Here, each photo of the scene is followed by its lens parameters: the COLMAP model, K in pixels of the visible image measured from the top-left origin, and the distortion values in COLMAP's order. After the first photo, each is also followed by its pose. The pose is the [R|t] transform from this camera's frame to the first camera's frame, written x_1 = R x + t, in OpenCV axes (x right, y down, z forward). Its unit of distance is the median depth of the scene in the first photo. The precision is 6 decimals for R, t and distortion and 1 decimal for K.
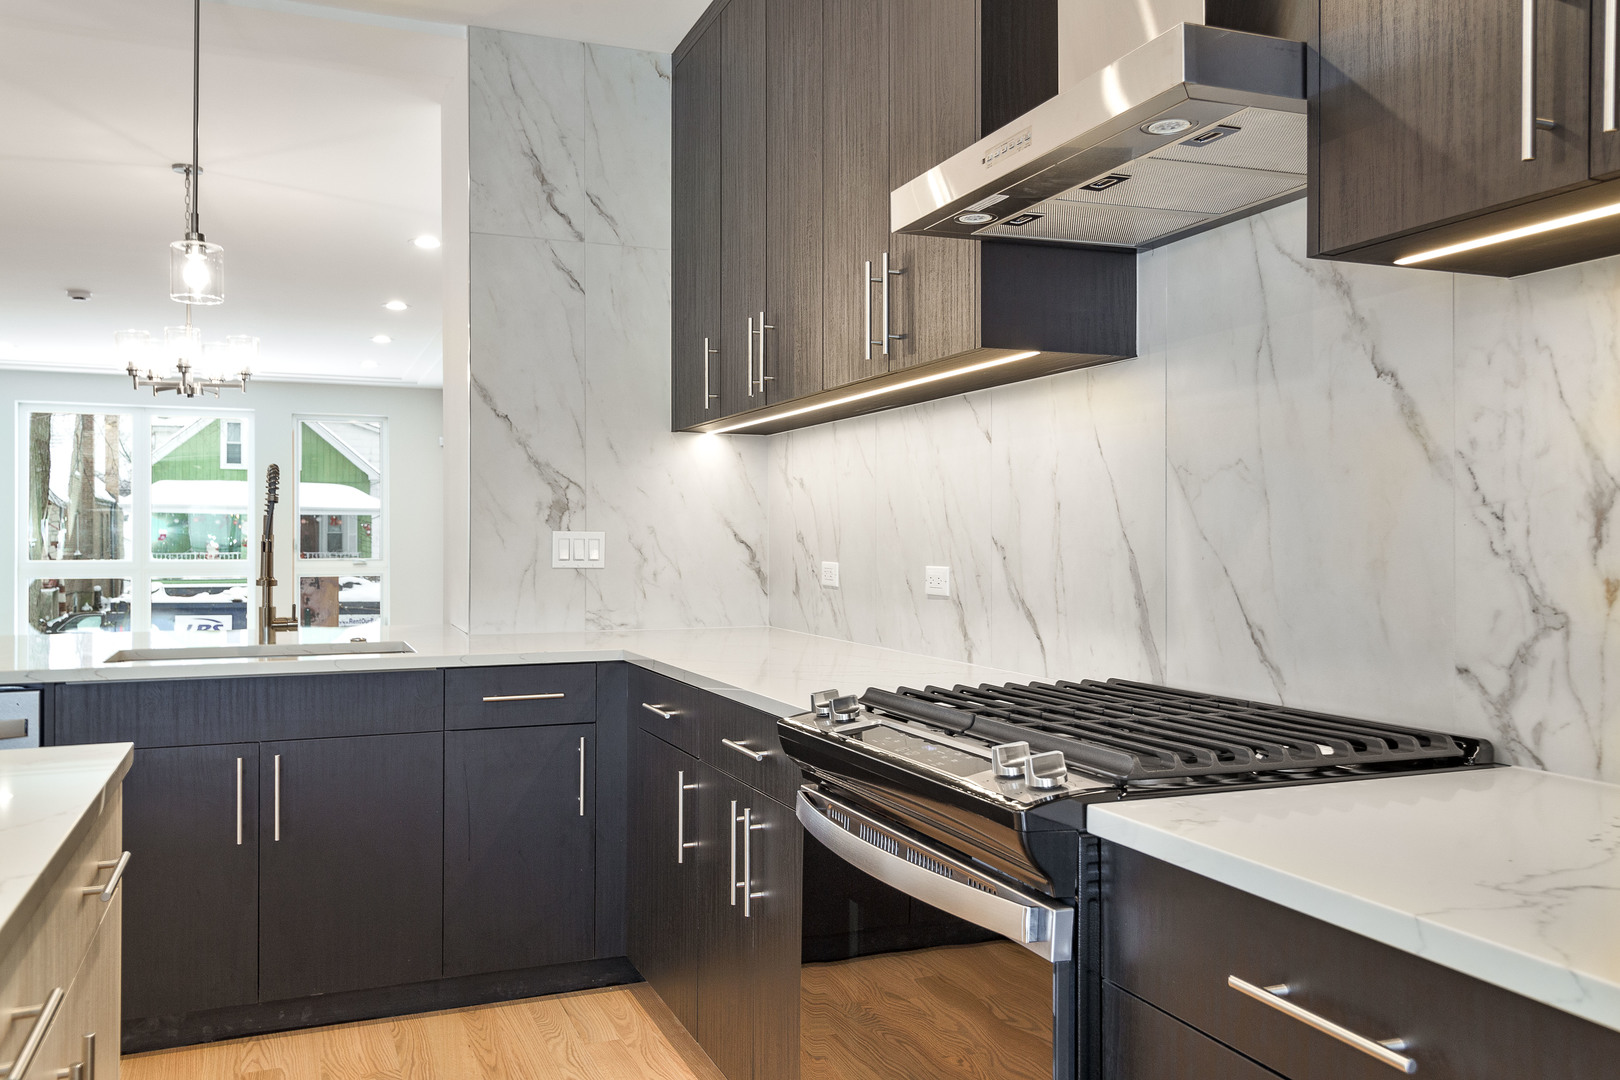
lens RADIAL K [[1272.2, 0, 810.0], [0, 1272.2, 540.0], [0, 0, 1]] dist [0.002139, 0.000600]
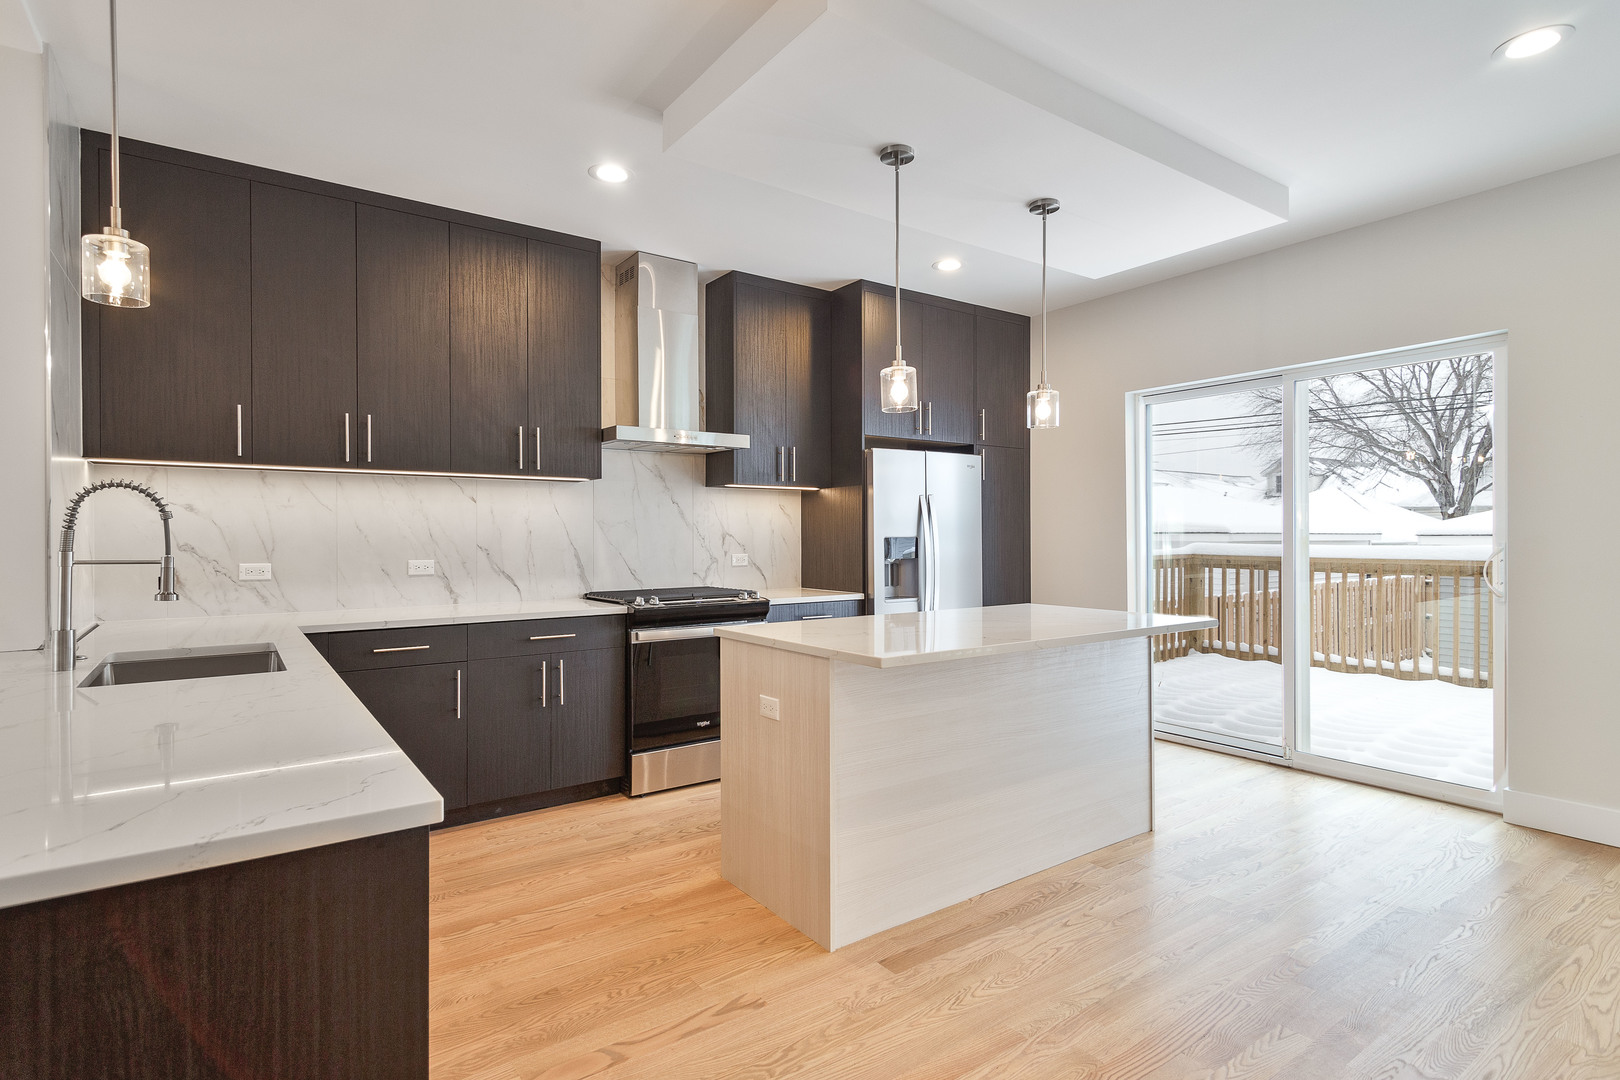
lens RADIAL K [[821.8, 0, 804.8], [0, 821.8, 553.9], [0, 0, 1]] dist [0.000303, 0.000131]
pose [[-0.230574, -0.010755, 0.972995, -1.675145], [0.011983, 0.999832, 0.013891, -0.000018], [-0.972981, 0.014862, -0.230406, 0.924745]]
